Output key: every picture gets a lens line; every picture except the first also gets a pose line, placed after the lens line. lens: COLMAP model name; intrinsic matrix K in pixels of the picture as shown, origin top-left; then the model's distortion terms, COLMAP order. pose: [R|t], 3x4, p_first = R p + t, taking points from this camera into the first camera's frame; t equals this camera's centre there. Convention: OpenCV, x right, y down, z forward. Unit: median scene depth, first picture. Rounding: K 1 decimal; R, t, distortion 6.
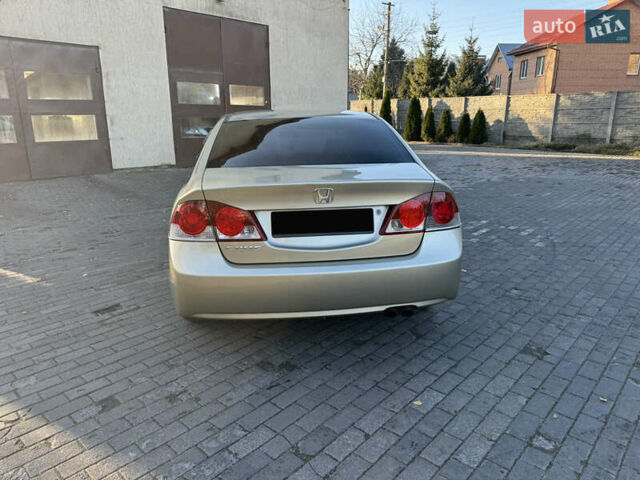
lens RADIAL K [[437.9, 0, 320.0], [0, 437.9, 240.0], [0, 0, 1]] dist [-0.000373, -0.024461]
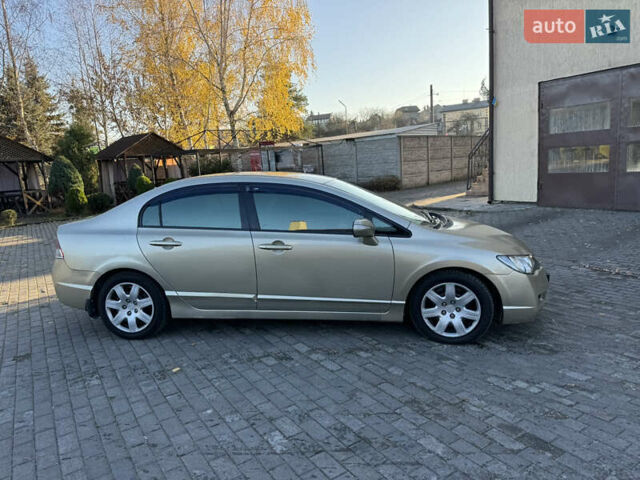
lens RADIAL K [[437.9, 0, 320.0], [0, 437.9, 240.0], [0, 0, 1]] dist [-0.000373, -0.024461]
pose [[-0.211749, 0.187534, -0.959163, 1.227195], [-0.201412, 0.951977, 0.230594, -0.487604], [0.956345, 0.242015, -0.163809, 1.617619]]
